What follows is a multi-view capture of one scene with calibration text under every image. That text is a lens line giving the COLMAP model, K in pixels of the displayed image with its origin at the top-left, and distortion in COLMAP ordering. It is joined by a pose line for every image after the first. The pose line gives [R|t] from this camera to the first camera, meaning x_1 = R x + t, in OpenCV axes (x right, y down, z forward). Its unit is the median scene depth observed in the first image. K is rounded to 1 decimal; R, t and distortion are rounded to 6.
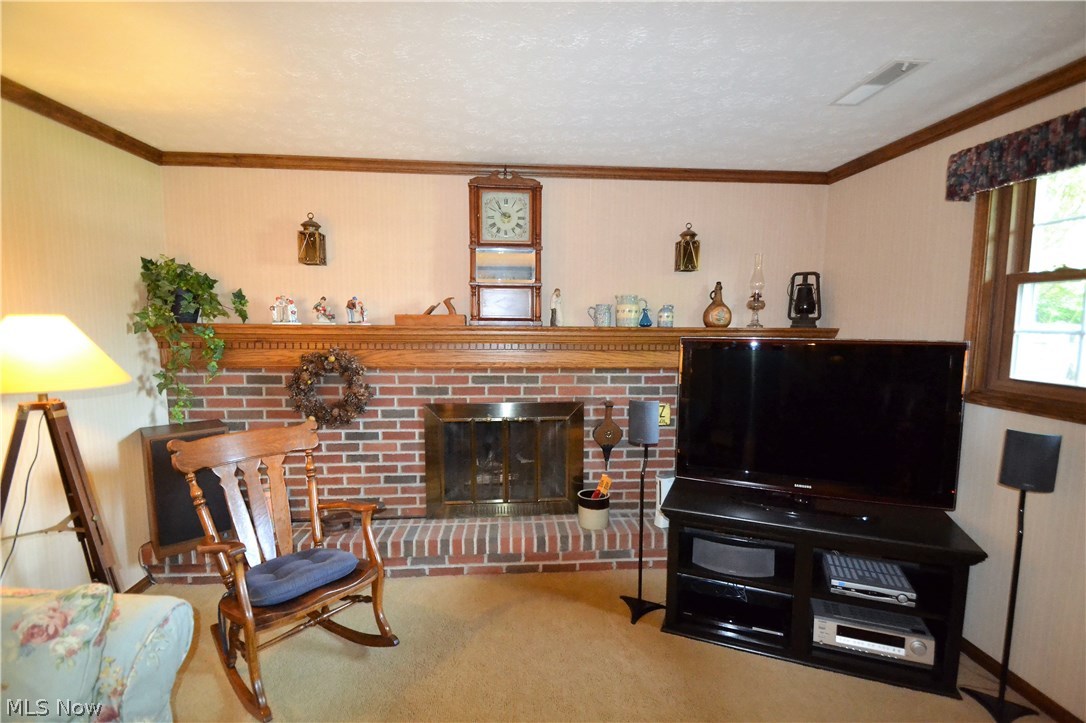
lens RADIAL K [[484.8, 0, 547.2], [0, 484.8, 371.4], [0, 0, 1]] dist [0.013072, -0.019469]
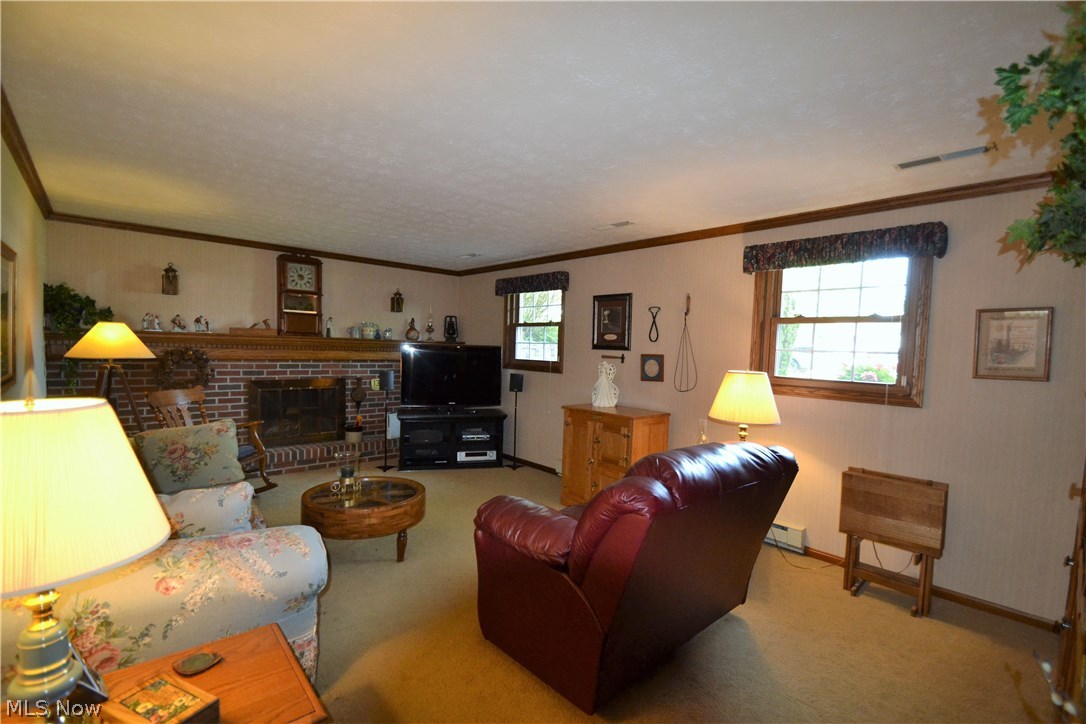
lens RADIAL K [[484.8, 0, 547.2], [0, 484.8, 371.9], [0, 0, 1]] dist [0.013072, -0.019469]
pose [[0.786107, -0.014076, 0.617930, -0.493082], [0.039495, 0.998842, -0.027491, 0.127098], [-0.616827, 0.046016, 0.785753, -0.998294]]
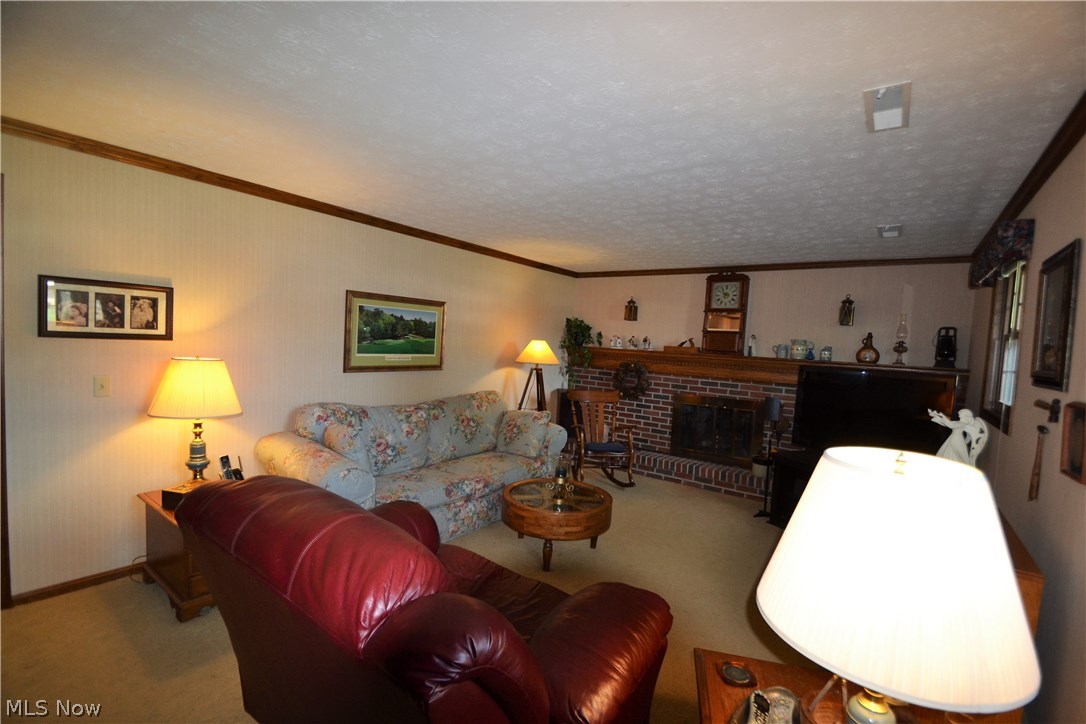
lens RADIAL K [[484.8, 0, 547.2], [0, 484.8, 371.9], [0, 0, 1]] dist [0.013072, -0.019469]
pose [[0.757044, 0.073717, -0.649191, 0.610752], [-0.121082, 0.992233, -0.028527, 0.101360], [0.642046, 0.100202, 0.760090, -0.787634]]
